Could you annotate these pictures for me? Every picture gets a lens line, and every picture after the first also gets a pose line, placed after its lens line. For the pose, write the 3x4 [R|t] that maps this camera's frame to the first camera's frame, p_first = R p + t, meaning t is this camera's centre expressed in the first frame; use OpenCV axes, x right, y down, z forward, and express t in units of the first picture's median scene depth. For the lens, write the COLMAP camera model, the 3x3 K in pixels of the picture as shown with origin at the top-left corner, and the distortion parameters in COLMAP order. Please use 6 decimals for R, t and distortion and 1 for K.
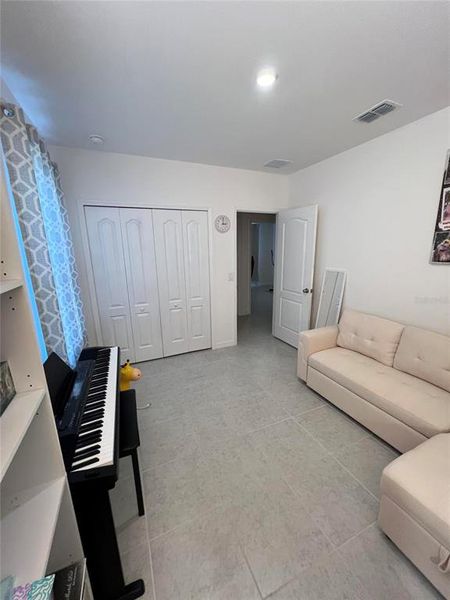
lens RADIAL K [[238.0, 0, 224.9], [0, 238.0, 301.0], [0, 0, 1]] dist [-0.000086, 0.000326]
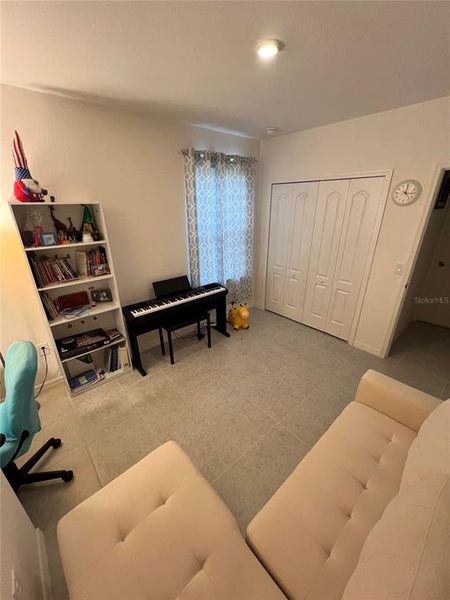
lens RADIAL K [[238.0, 0, 223.6], [0, 238.0, 300.2], [0, 0, 1]] dist [-0.000086, 0.000326]
pose [[0.298999, 0.379646, -0.875482, 0.609333], [-0.211462, 0.921003, 0.327167, -0.159018], [0.930529, 0.087309, 0.355659, 0.293899]]
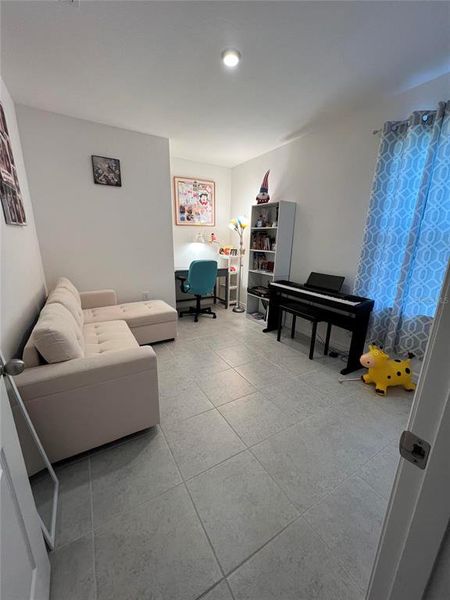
lens RADIAL K [[238.0, 0, 223.3], [0, 238.0, 300.7], [0, 0, 1]] dist [-0.000086, 0.000326]
pose [[-0.991971, 0.035992, -0.121235, 0.188901], [-0.025271, 0.882899, 0.468882, -0.212739], [0.123914, 0.468181, -0.874901, 1.240103]]
